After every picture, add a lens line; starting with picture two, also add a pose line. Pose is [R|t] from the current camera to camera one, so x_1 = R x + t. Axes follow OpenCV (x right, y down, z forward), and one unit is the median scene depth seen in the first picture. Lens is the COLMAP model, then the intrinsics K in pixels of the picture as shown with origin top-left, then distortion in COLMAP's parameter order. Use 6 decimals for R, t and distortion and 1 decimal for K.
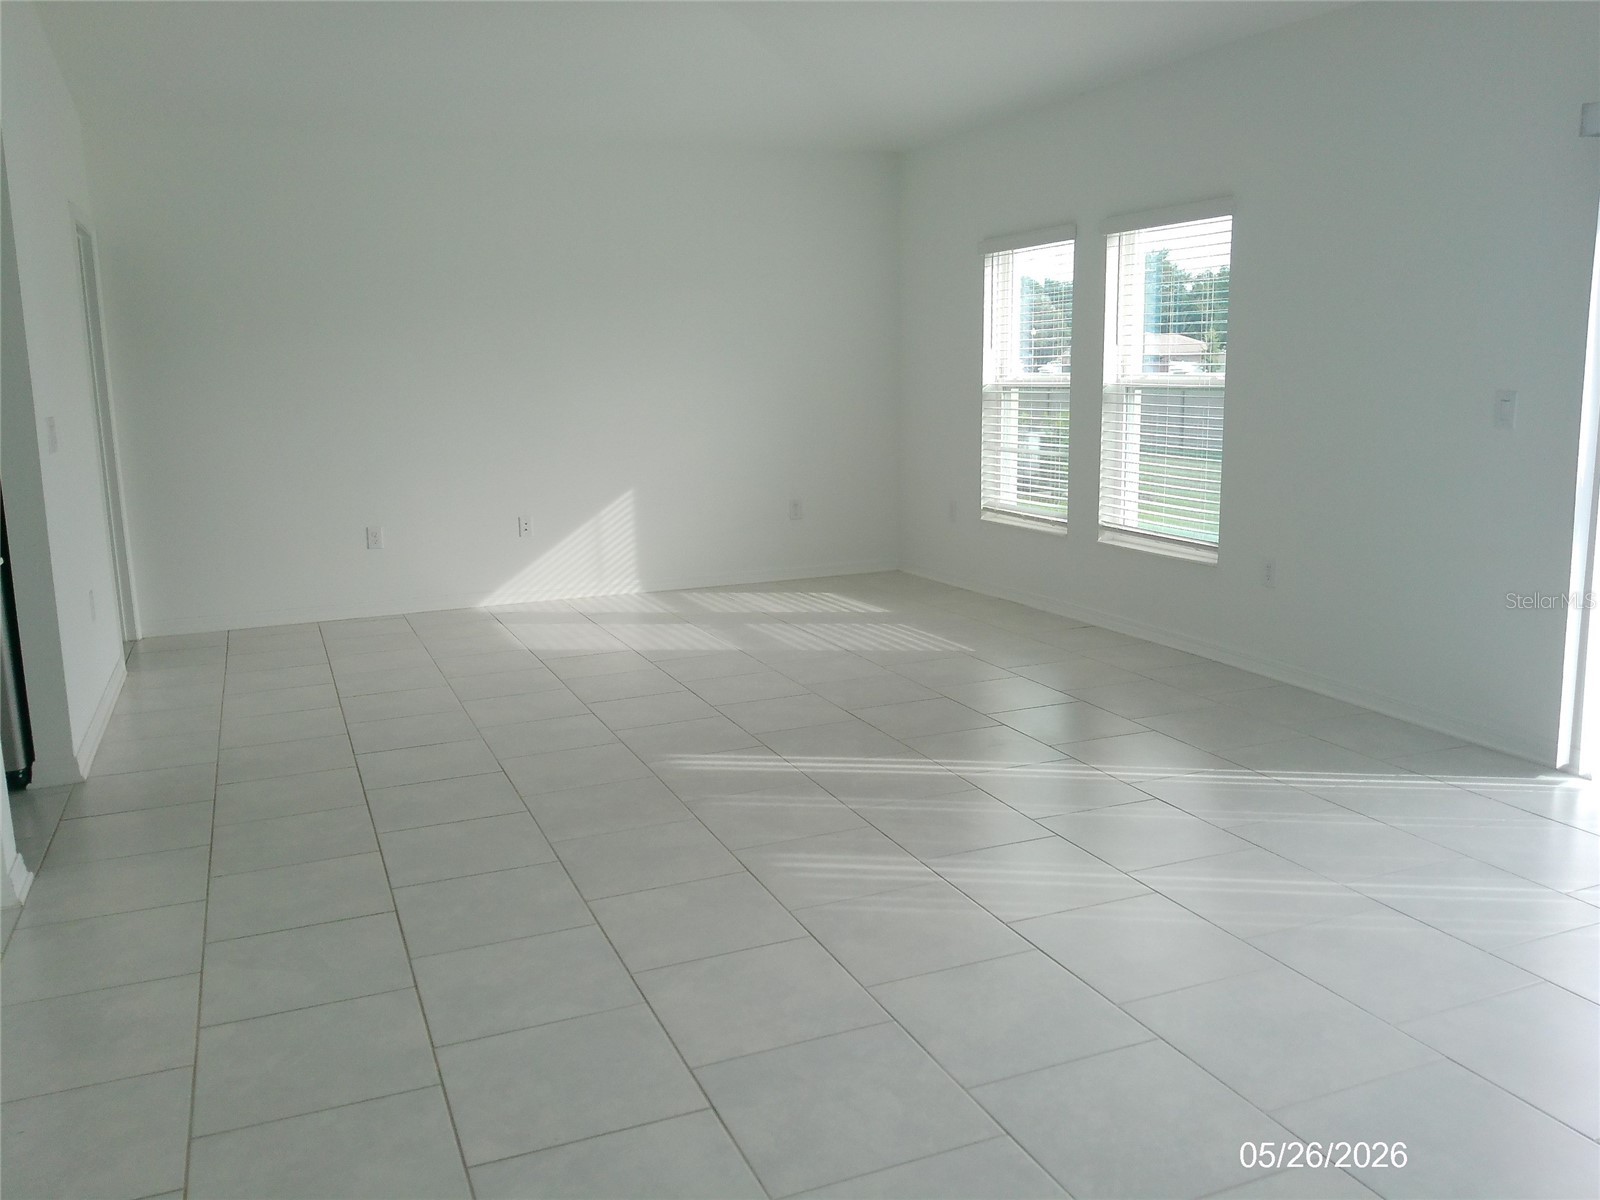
lens RADIAL K [[1306.2, 0, 802.4], [0, 1306.2, 606.4], [0, 0, 1]] dist [0.106065, -0.226108]
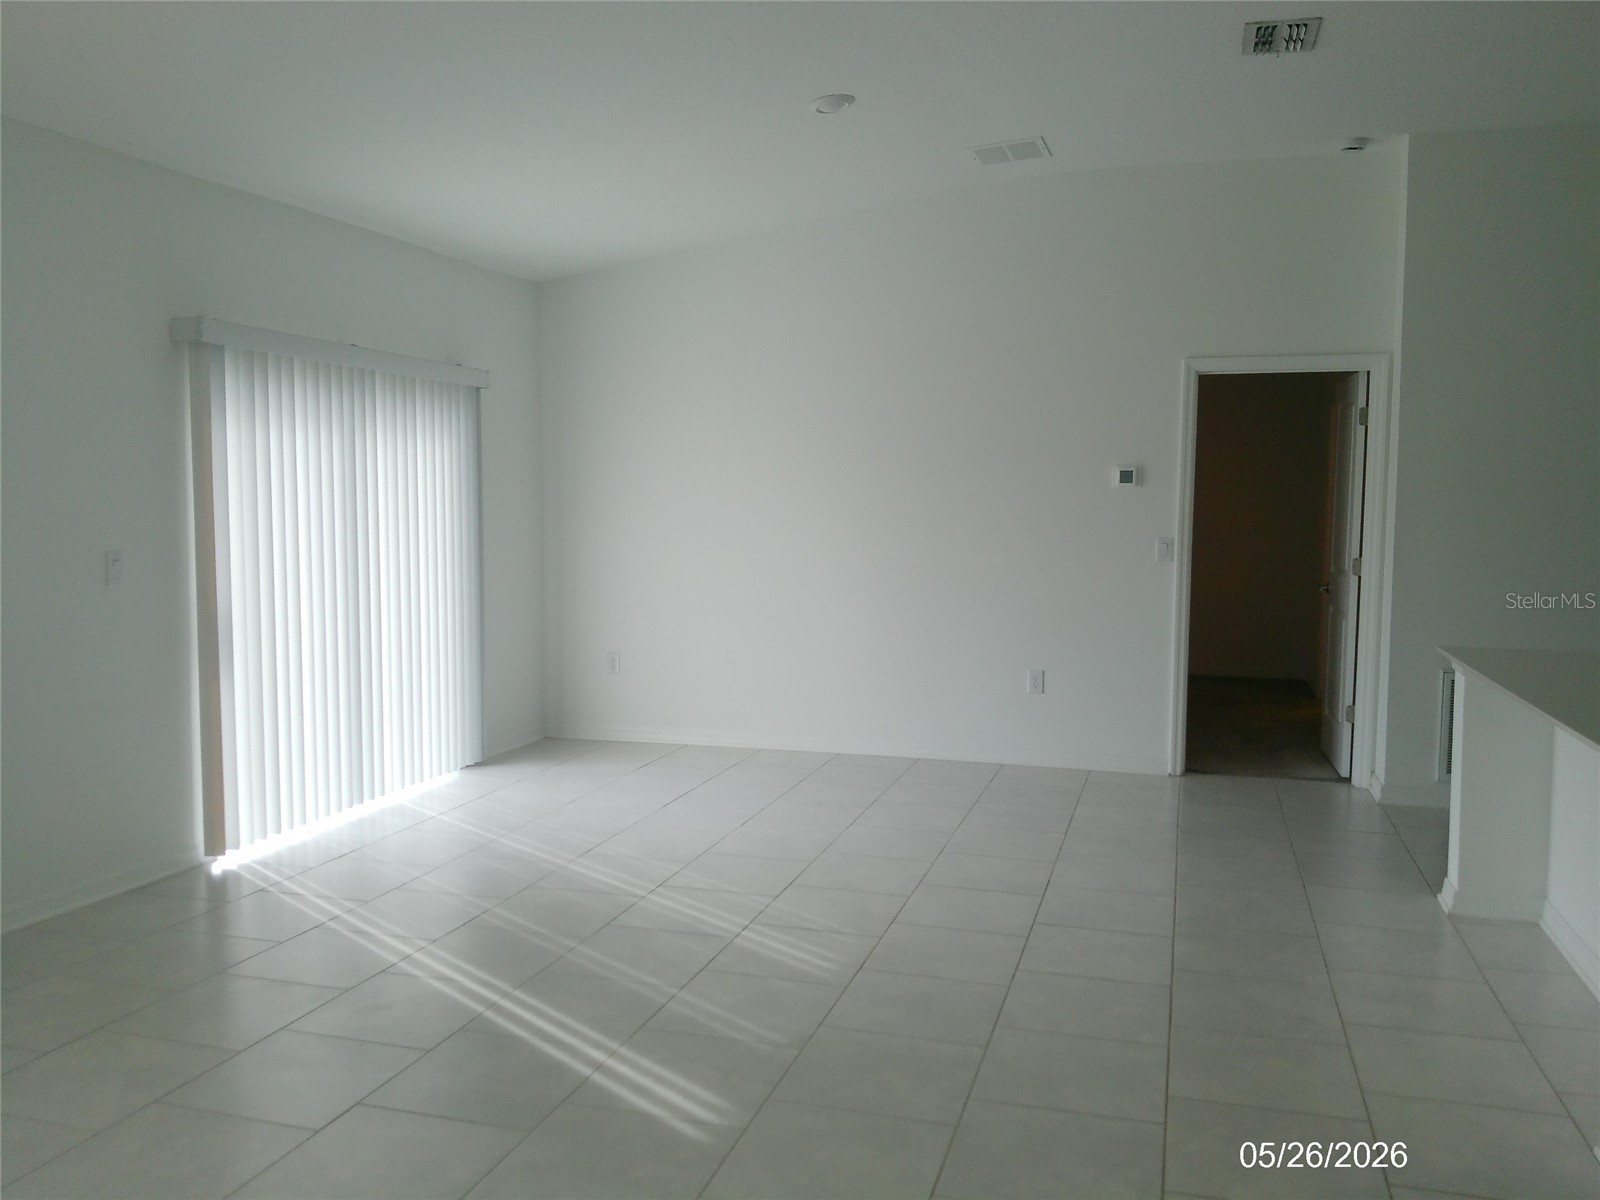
lens RADIAL K [[1306.2, 0, 802.4], [0, 1306.2, 606.4], [0, 0, 1]] dist [0.106065, -0.226108]
pose [[-0.776023, -0.037136, 0.629611, -0.373175], [0.127542, 0.968401, 0.214319, -0.183510], [-0.617674, 0.246619, -0.746765, 0.960853]]
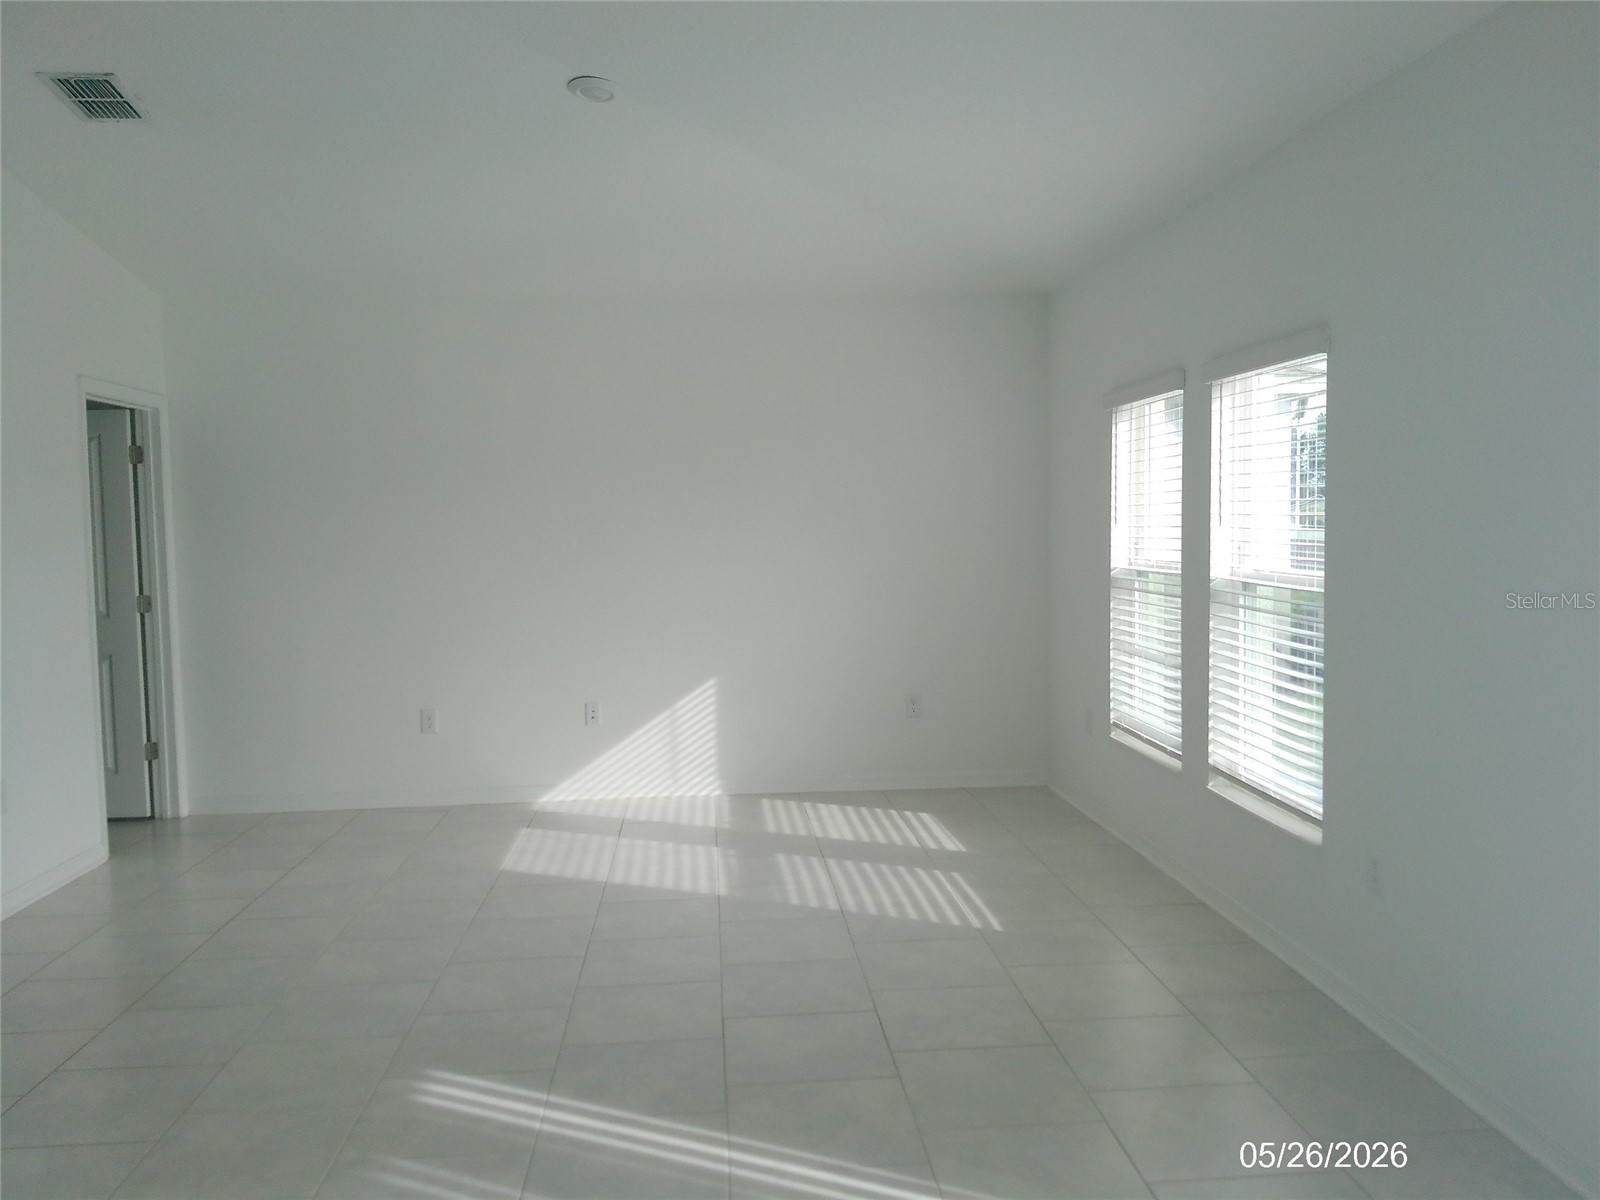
lens RADIAL K [[1306.2, 0, 802.4], [0, 1306.2, 606.4], [0, 0, 1]] dist [0.106065, -0.226108]
pose [[0.953489, 0.028271, -0.300098, 0.225760], [-0.061957, 0.992715, -0.103334, -0.059359], [0.294990, 0.117121, 0.948295, 0.218870]]
